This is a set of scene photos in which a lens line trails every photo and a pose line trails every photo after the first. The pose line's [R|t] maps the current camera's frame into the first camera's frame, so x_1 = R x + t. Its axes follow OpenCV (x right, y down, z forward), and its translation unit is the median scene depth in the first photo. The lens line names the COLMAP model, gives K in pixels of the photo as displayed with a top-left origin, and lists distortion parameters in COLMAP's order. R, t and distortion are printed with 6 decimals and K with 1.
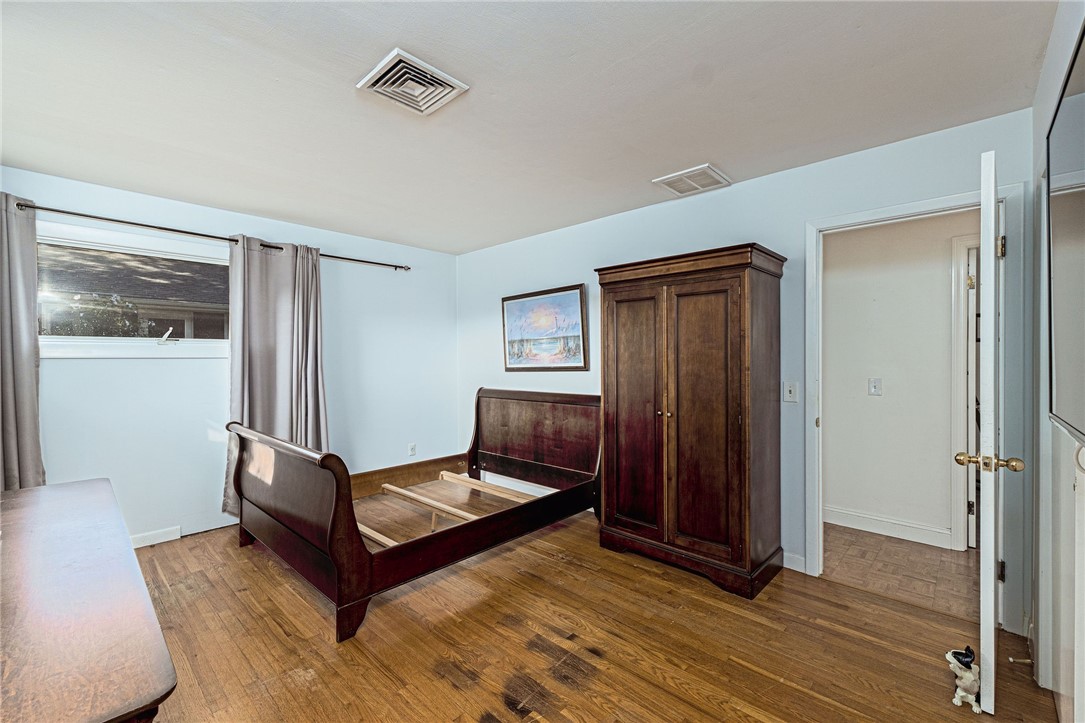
lens RADIAL K [[455.7, 0, 544.3], [0, 455.7, 361.3], [0, 0, 1]] dist [0.001821, -0.000303]
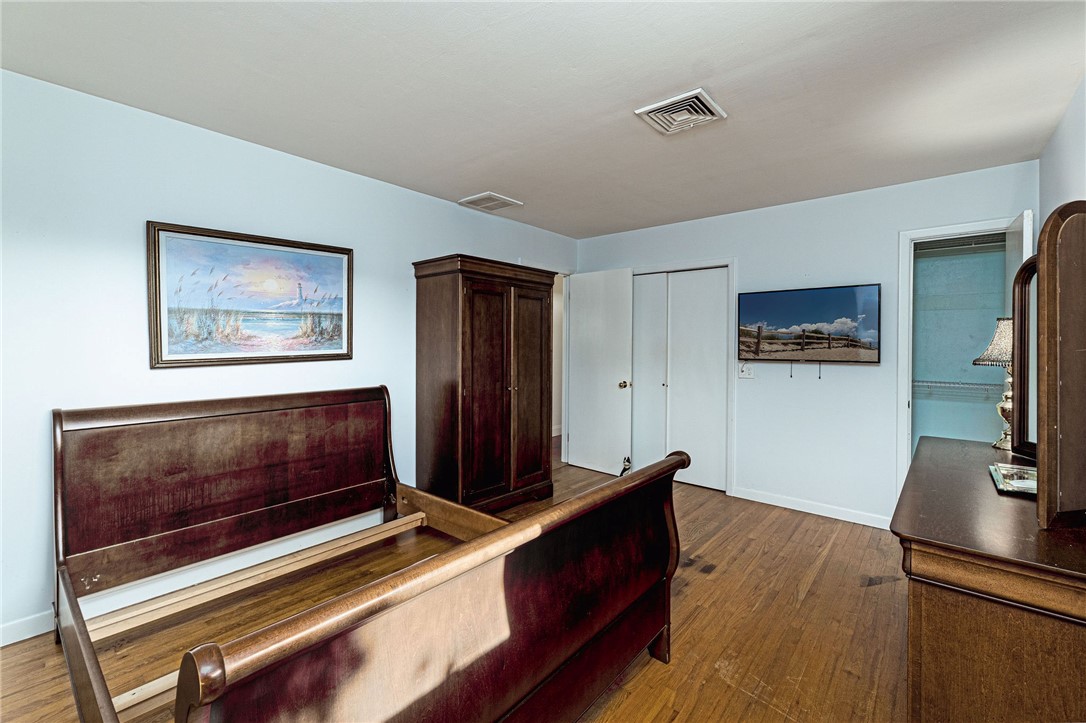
lens RADIAL K [[456.2, 0, 545.4], [0, 456.2, 352.5], [0, 0, 1]] dist [0.001821, -0.000303]
pose [[-0.036893, -0.014370, 0.999216, -0.692895], [0.003145, 0.999890, 0.014496, -0.001277], [-0.999314, 0.003678, -0.036844, 0.663727]]
